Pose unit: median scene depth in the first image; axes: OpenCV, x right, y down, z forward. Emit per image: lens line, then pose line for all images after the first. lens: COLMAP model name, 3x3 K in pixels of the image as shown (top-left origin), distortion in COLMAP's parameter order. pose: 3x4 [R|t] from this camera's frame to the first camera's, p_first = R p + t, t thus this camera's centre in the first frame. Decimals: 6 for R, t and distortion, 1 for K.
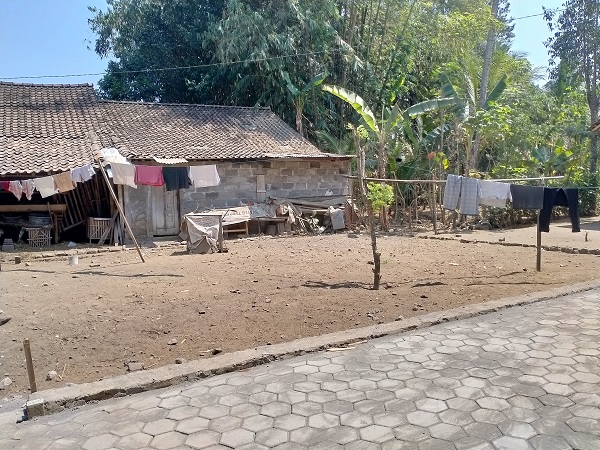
lens RADIAL K [[494.9, 0, 302.3], [0, 494.9, 222.9], [0, 0, 1]] dist [0.068381, -0.127157]
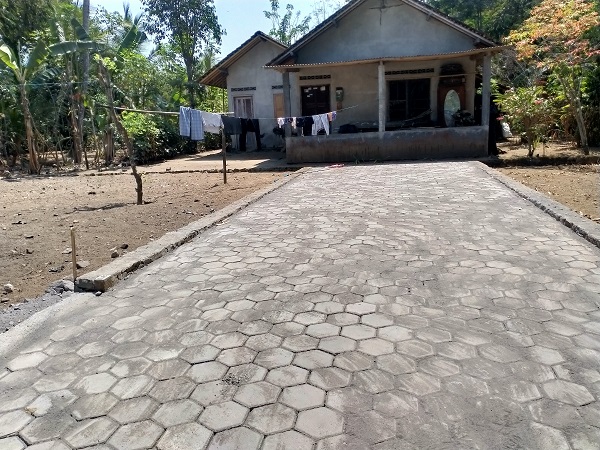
lens RADIAL K [[494.9, 0, 286.9], [0, 494.9, 225.0], [0, 0, 1]] dist [0.068381, -0.127157]
pose [[0.667519, -0.143848, 0.730566, -0.293687], [0.075792, 0.989192, 0.125520, 0.036330], [-0.740725, -0.028416, 0.671207, -0.017597]]
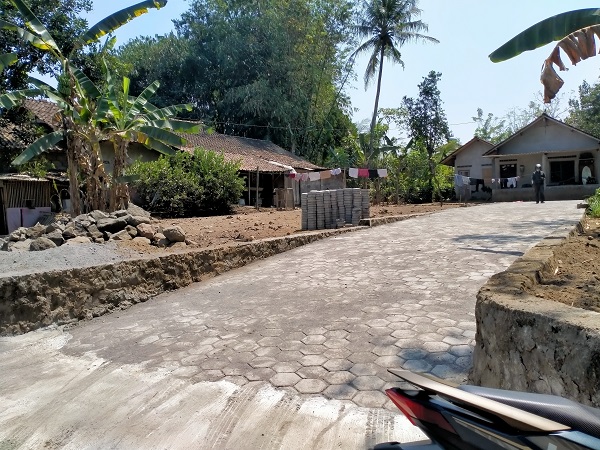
lens RADIAL K [[453.7, 0, 294.9], [0, 453.7, 226.6], [0, 0, 1]] dist [0.002994, -0.009210]
pose [[0.891168, -0.023807, 0.453048, -1.274370], [0.036174, 0.999171, -0.018650, 0.166303], [-0.452229, 0.033009, 0.891291, -0.754596]]
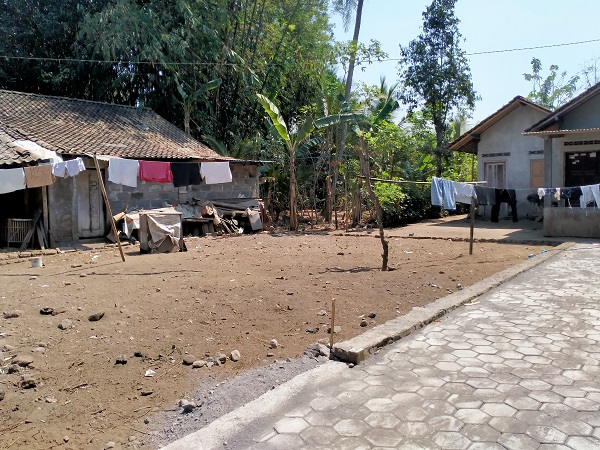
lens RADIAL K [[494.9, 0, 298.6], [0, 494.9, 225.9], [0, 0, 1]] dist [0.068381, -0.127157]
pose [[0.924059, -0.009335, 0.382136, -0.305487], [0.014620, 0.999833, -0.010930, 0.021368], [-0.381971, 0.015687, 0.924041, -0.011235]]
